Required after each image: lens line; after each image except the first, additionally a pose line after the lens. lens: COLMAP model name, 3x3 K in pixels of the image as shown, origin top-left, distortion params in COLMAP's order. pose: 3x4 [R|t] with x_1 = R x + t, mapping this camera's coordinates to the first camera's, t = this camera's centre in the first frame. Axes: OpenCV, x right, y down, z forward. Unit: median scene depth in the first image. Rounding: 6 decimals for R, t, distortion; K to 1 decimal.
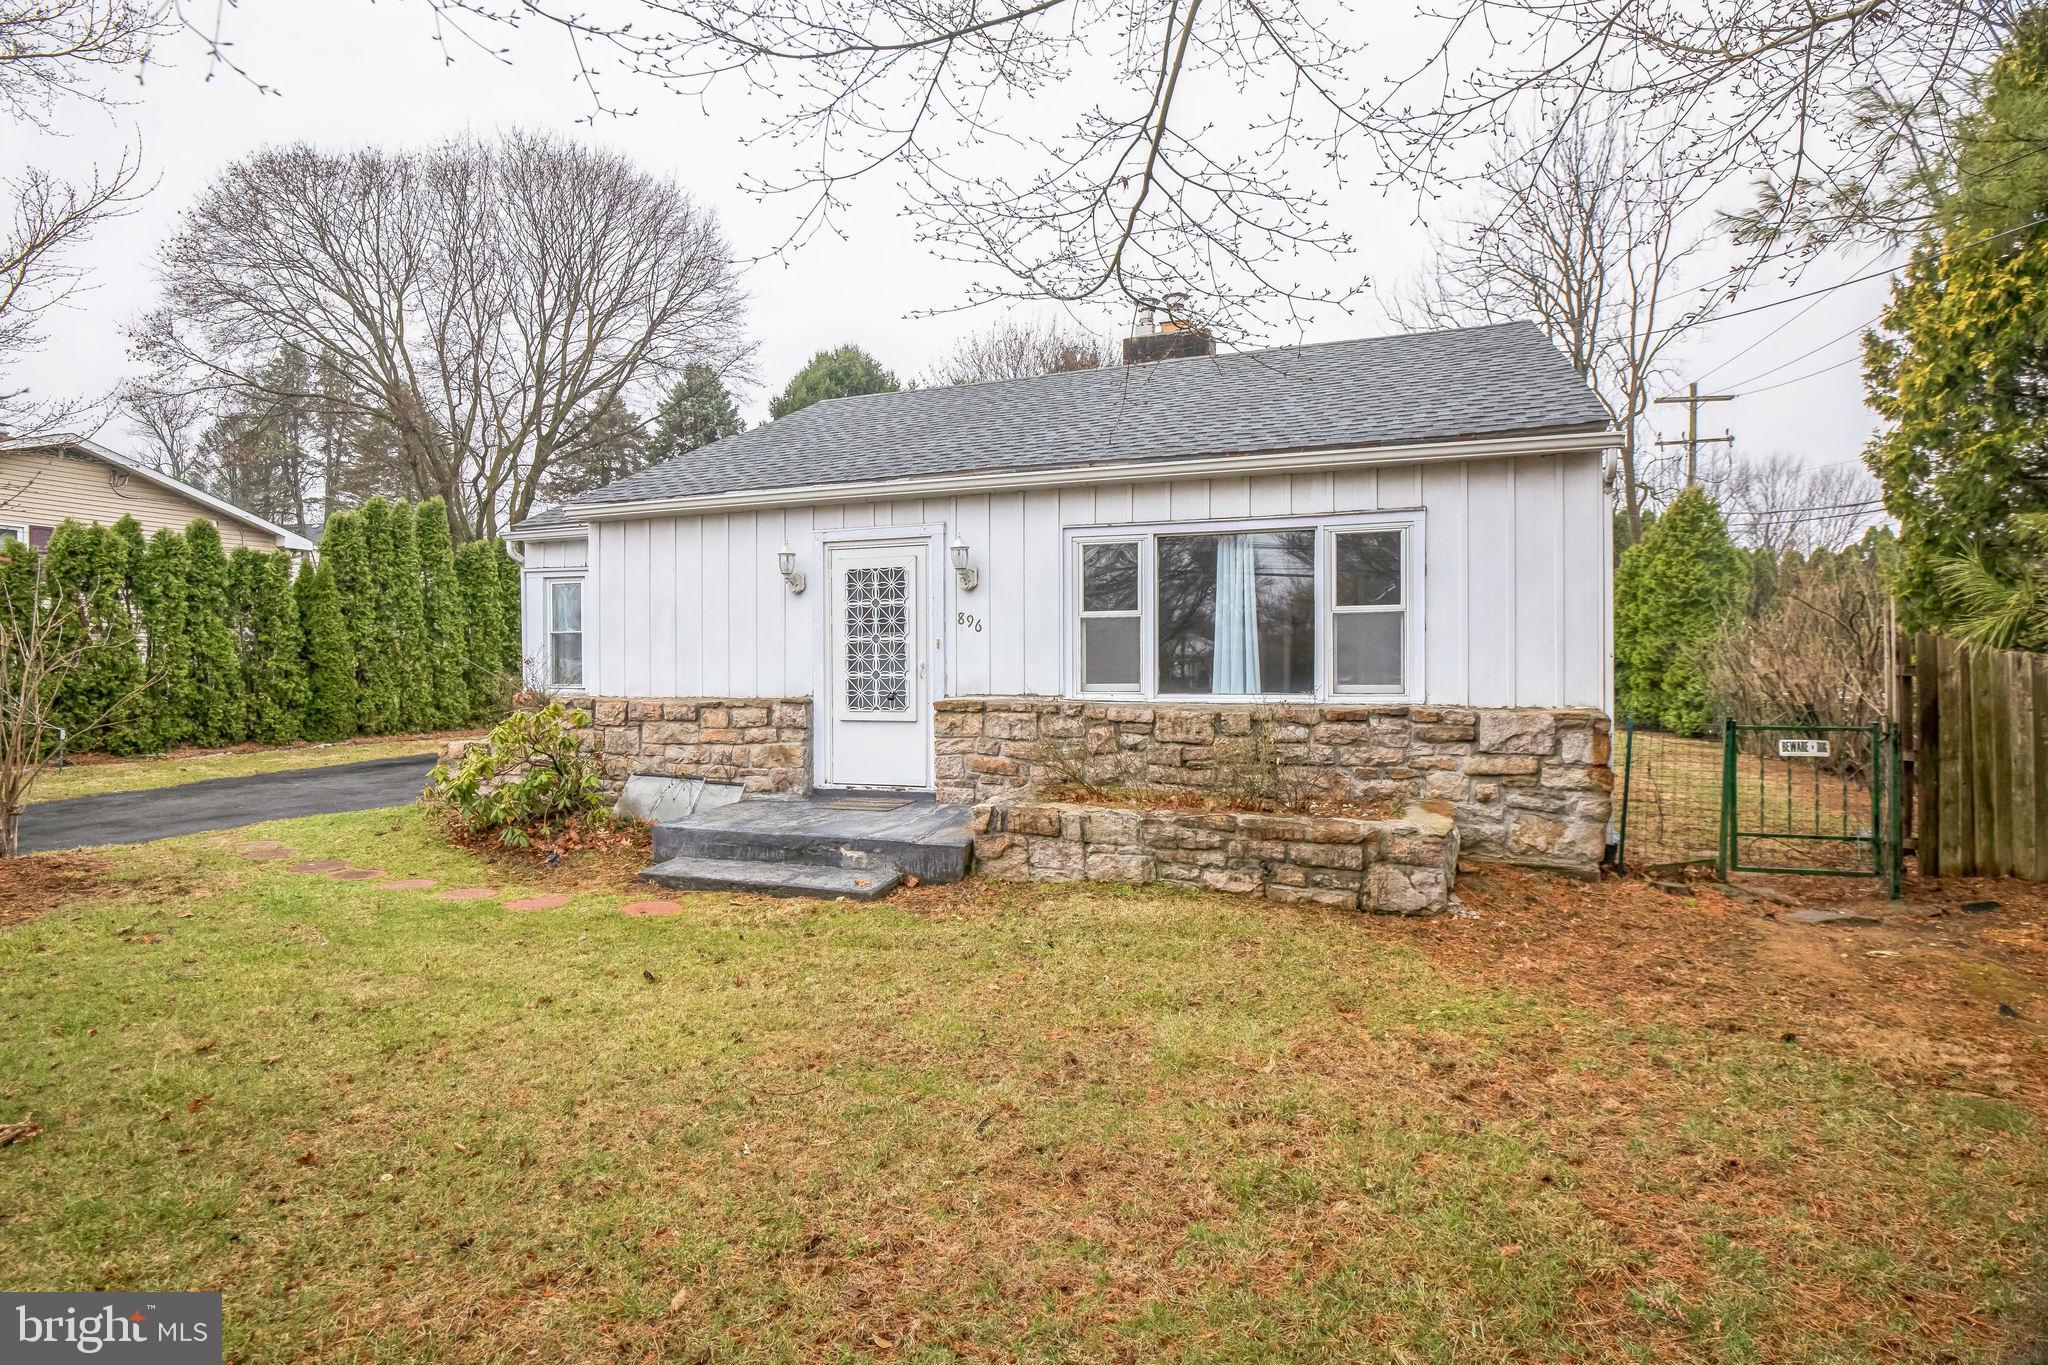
lens RADIAL K [[1001.6, 0, 1020.0], [0, 1001.6, 682.1], [0, 0, 1]] dist [-0.018052, -0.002951]
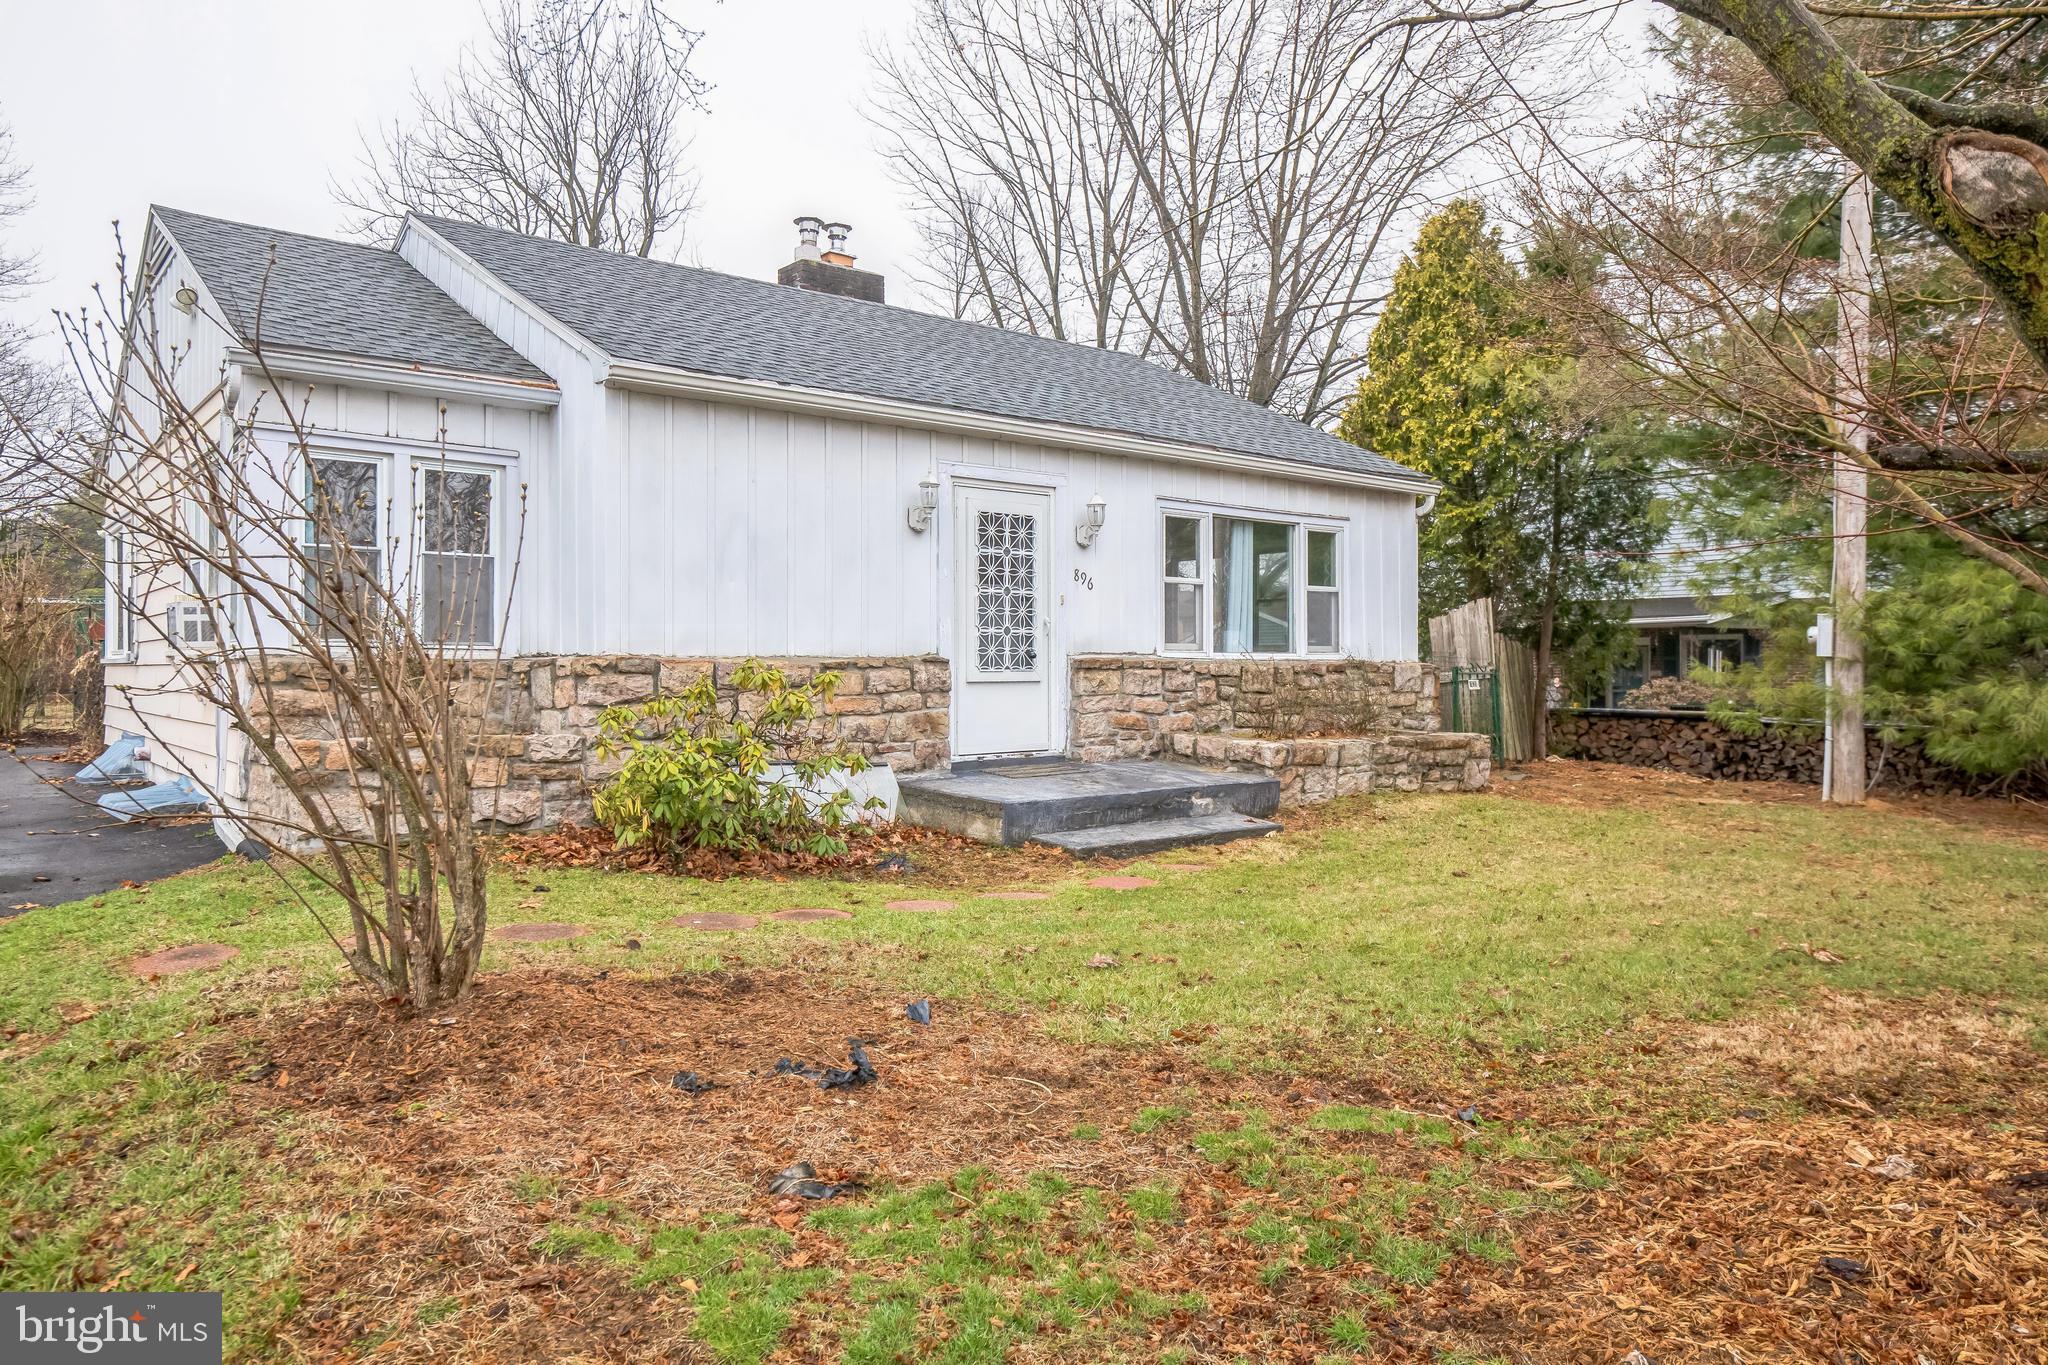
lens RADIAL K [[1283.6, 0, 1022.7], [0, 1283.6, 672.3], [0, 0, 1]] dist [-0.006631, -0.000149]
pose [[0.520242, -0.003439, 0.854012, -1.134029], [0.005413, 0.999985, 0.000730, 0.029671], [-0.854002, 0.004243, 0.520253, 0.381911]]
